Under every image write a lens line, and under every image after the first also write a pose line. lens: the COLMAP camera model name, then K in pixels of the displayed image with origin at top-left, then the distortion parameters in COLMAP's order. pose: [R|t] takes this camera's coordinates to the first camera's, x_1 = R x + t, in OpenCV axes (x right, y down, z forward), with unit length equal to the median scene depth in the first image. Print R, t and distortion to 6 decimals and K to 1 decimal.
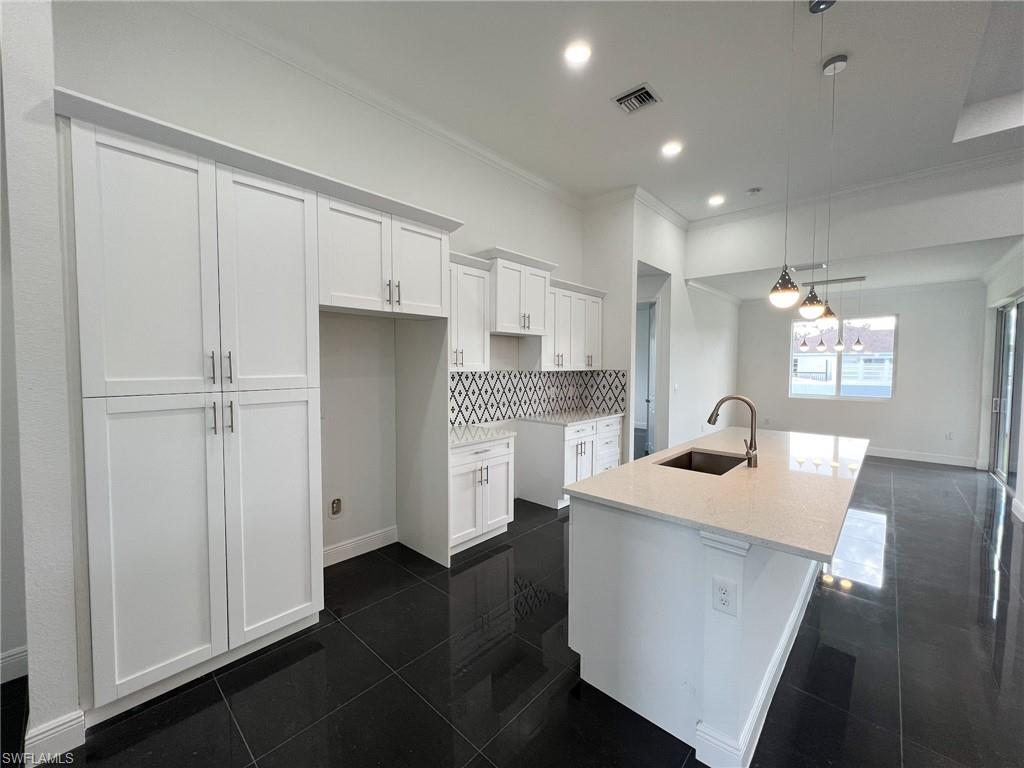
lens RADIAL K [[409.4, 0, 514.2], [0, 409.4, 382.5], [0, 0, 1]] dist [-0.001678, 0.000626]
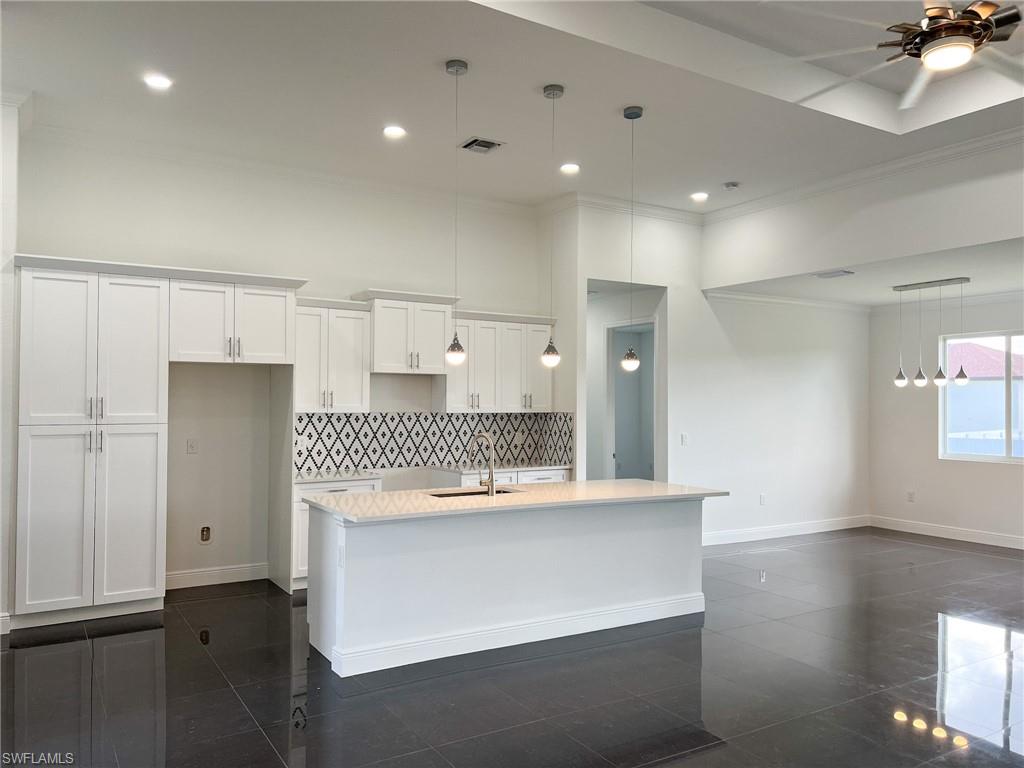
lens RADIAL K [[768.5, 0, 522.2], [0, 768.5, 389.5], [0, 0, 1]] dist [0.055634, -0.060454]
pose [[0.964573, -0.003301, -0.263796, 0.744370], [-0.013289, 0.998045, -0.061077, 0.023601], [0.263482, 0.062419, 0.962643, -0.644098]]
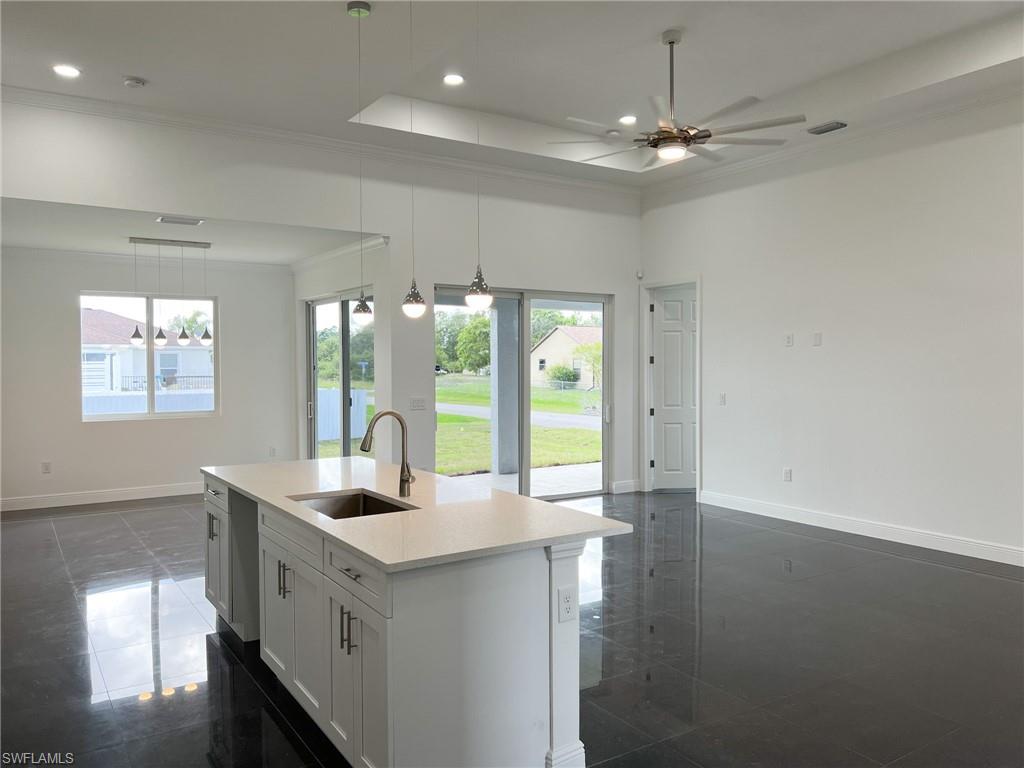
lens RADIAL K [[768.5, 0, 512.7], [0, 768.5, 387.6], [0, 0, 1]] dist [0.055634, -0.060454]
pose [[0.252016, -0.035777, 0.967062, -0.505382], [0.047568, 0.998566, 0.024547, -0.022327], [-0.966553, 0.039815, 0.253356, 0.233880]]
